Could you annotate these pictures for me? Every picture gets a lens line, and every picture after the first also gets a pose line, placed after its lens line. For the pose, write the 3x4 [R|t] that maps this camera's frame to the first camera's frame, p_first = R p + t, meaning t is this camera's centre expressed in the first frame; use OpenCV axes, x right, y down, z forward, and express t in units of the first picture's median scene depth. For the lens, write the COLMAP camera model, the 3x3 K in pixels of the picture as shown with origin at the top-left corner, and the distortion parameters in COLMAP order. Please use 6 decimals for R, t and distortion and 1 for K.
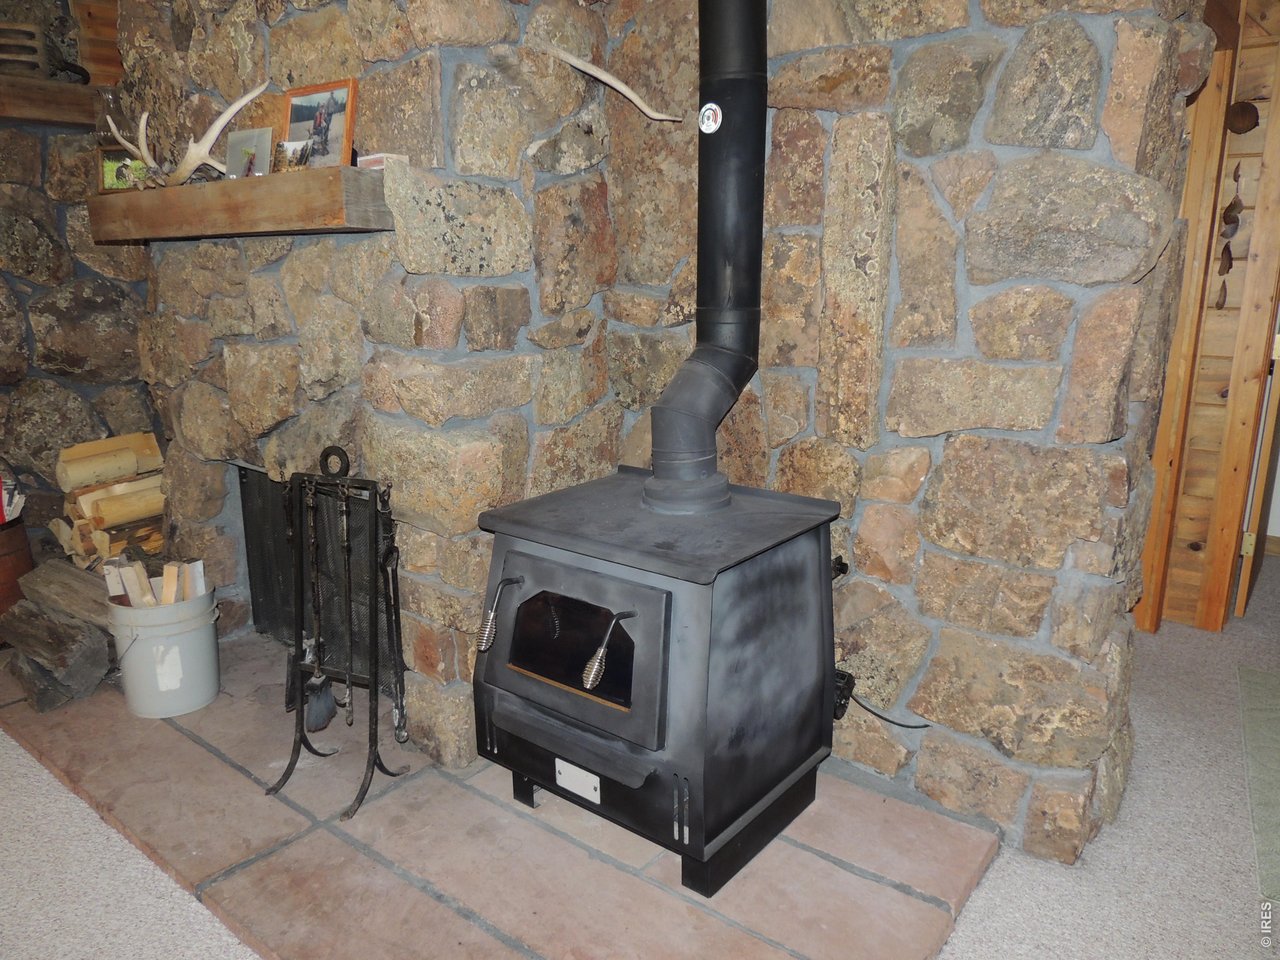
lens RADIAL K [[915.0, 0, 640.0], [0, 915.0, 480.0], [0, 0, 1]] dist [-0.018935, 0.003191]
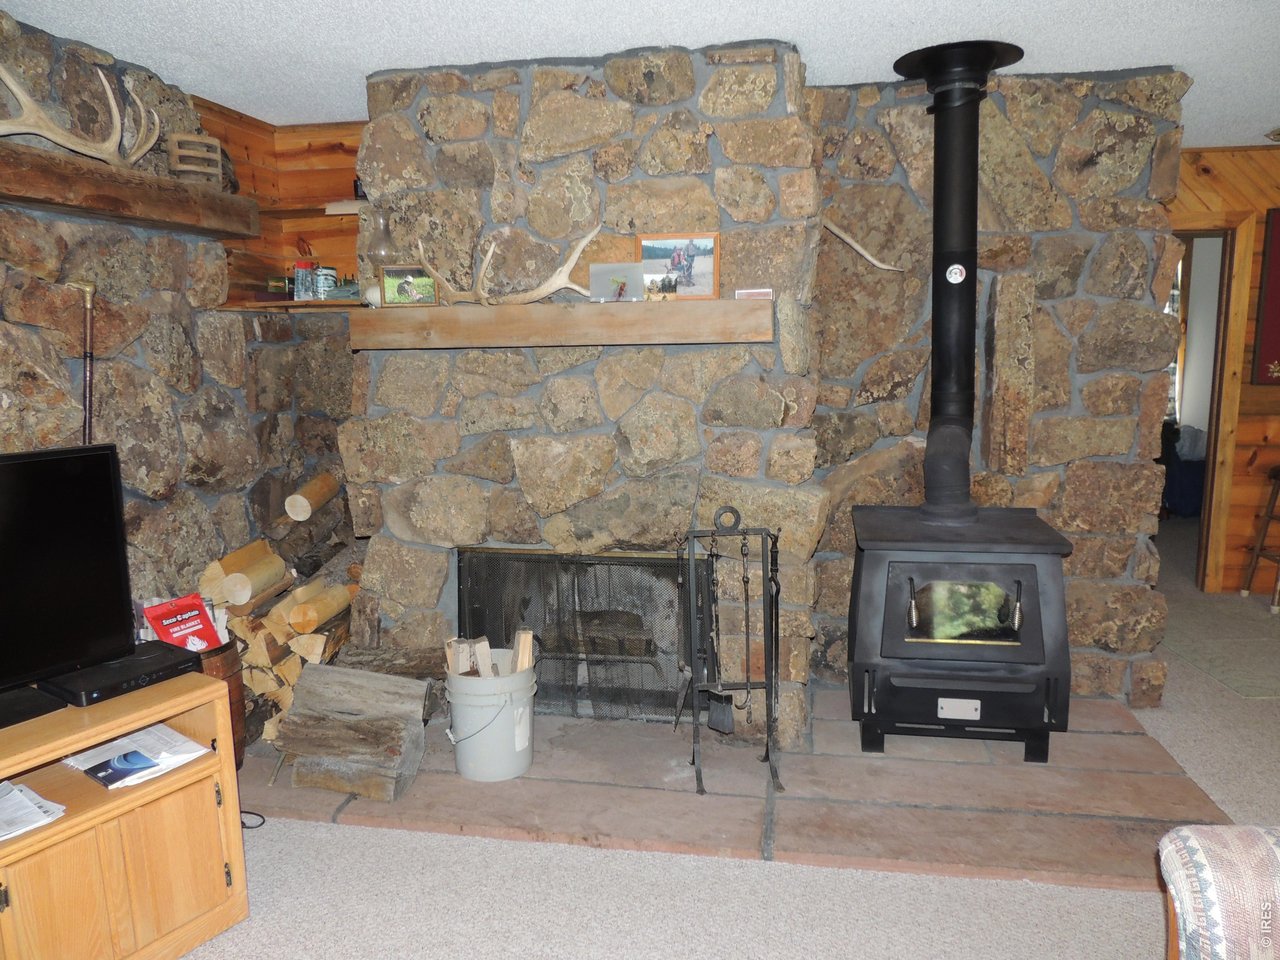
lens RADIAL K [[915.0, 0, 640.0], [0, 915.0, 480.0], [0, 0, 1]] dist [-0.018935, 0.003191]
pose [[0.879750, -0.076537, 0.469235, -1.109685], [0.121064, 0.990486, -0.065421, -0.003445], [-0.459764, 0.114362, 0.880647, -0.098542]]
